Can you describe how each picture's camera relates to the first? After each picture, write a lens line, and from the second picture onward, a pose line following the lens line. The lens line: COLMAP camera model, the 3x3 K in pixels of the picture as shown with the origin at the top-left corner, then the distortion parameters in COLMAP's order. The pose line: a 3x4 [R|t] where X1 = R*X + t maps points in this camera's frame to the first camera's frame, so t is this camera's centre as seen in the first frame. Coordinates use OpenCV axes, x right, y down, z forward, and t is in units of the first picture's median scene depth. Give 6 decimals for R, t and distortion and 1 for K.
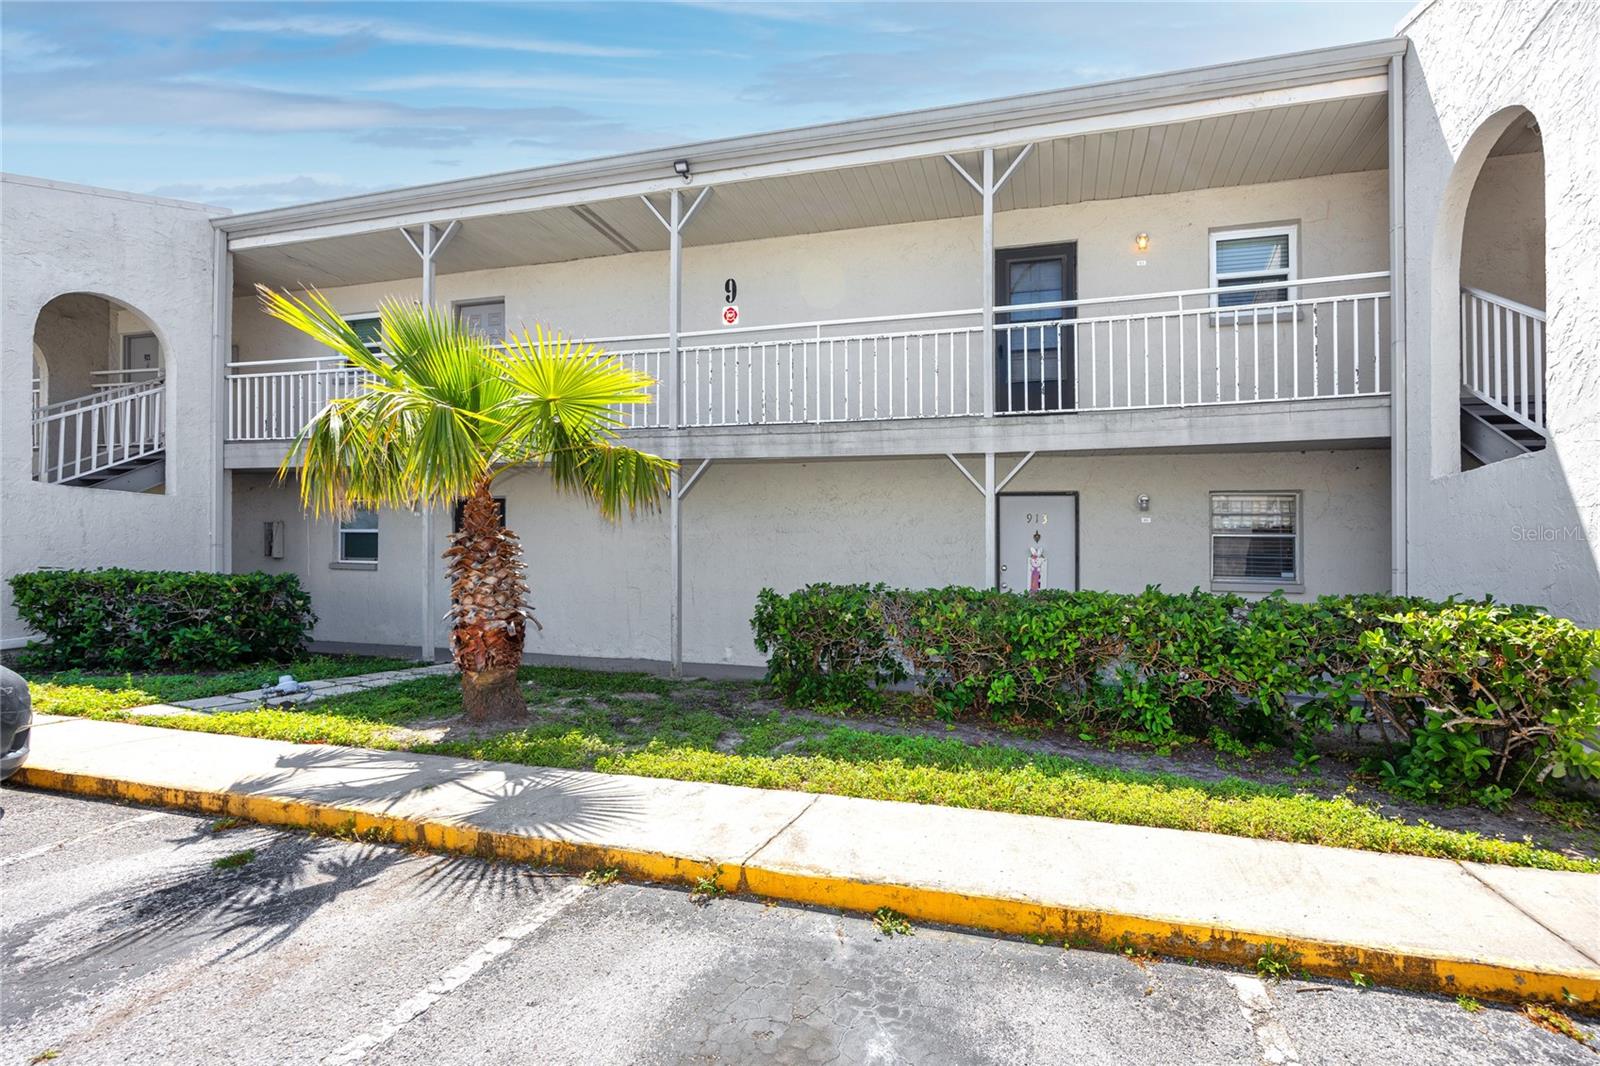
lens RADIAL K [[678.4, 0, 800.6], [0, 678.4, 530.0], [0, 0, 1]] dist [-0.002129, -0.000059]
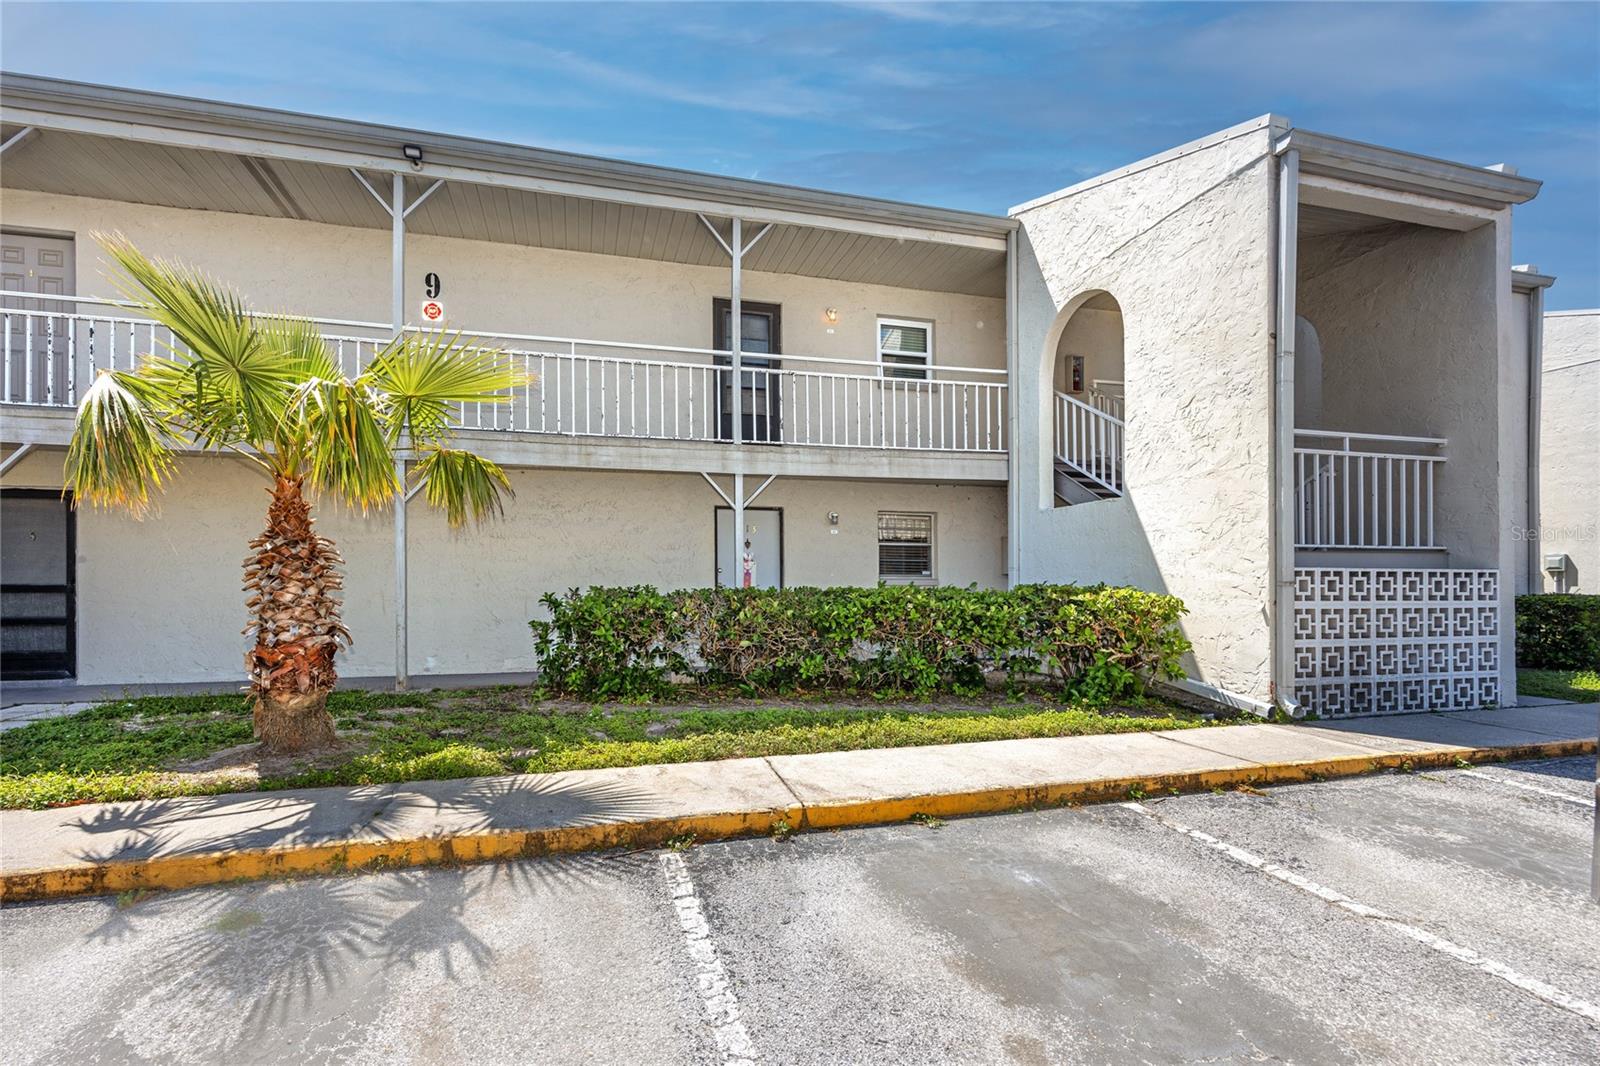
lens RADIAL K [[606.5, 0, 800.3], [0, 606.5, 535.0], [0, 0, 1]] dist [-0.002608, -0.000226]
pose [[0.893341, 0.012891, 0.449194, -0.192325], [-0.011518, 0.999917, -0.005789, -0.002472], [-0.449231, -0.000002, 0.893415, -0.003008]]
